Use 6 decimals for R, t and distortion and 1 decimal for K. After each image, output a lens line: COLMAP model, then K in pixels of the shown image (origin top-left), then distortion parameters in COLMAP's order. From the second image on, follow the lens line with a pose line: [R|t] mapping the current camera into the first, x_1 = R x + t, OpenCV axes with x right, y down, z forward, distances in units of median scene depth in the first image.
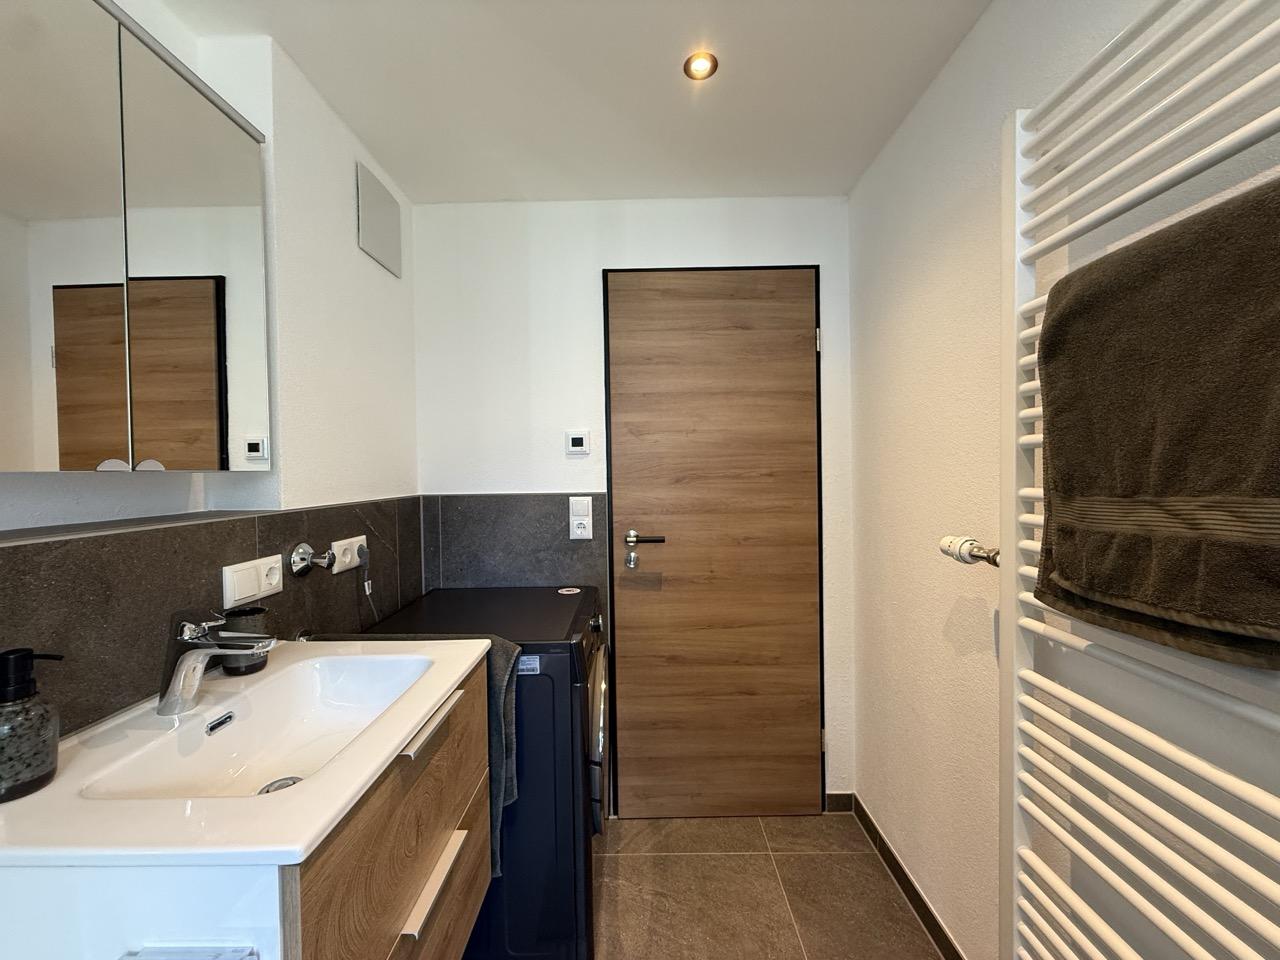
lens RADIAL K [[511.6, 0, 639.0], [0, 511.6, 477.9], [0, 0, 1]] dist [-0.002095, 0.000237]
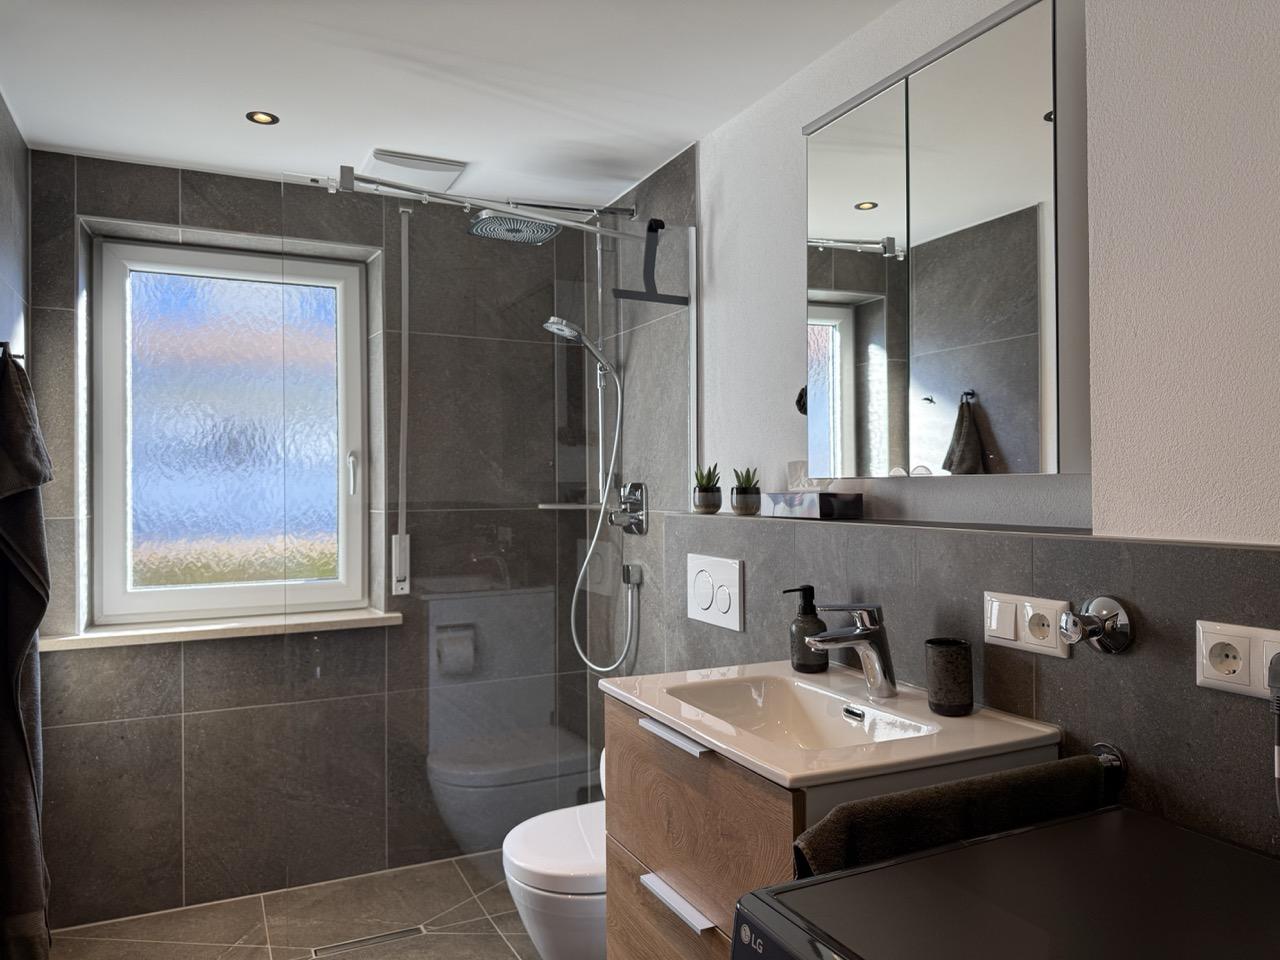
lens RADIAL K [[899.1, 0, 639.4], [0, 899.1, 480.8], [0, 0, 1]] dist [0.023879, -0.032917]
pose [[-0.902143, 0.013032, -0.431240, 0.310078], [0.008083, 0.999879, 0.013307, -0.026588], [0.431361, 0.008519, -0.902139, 1.995621]]
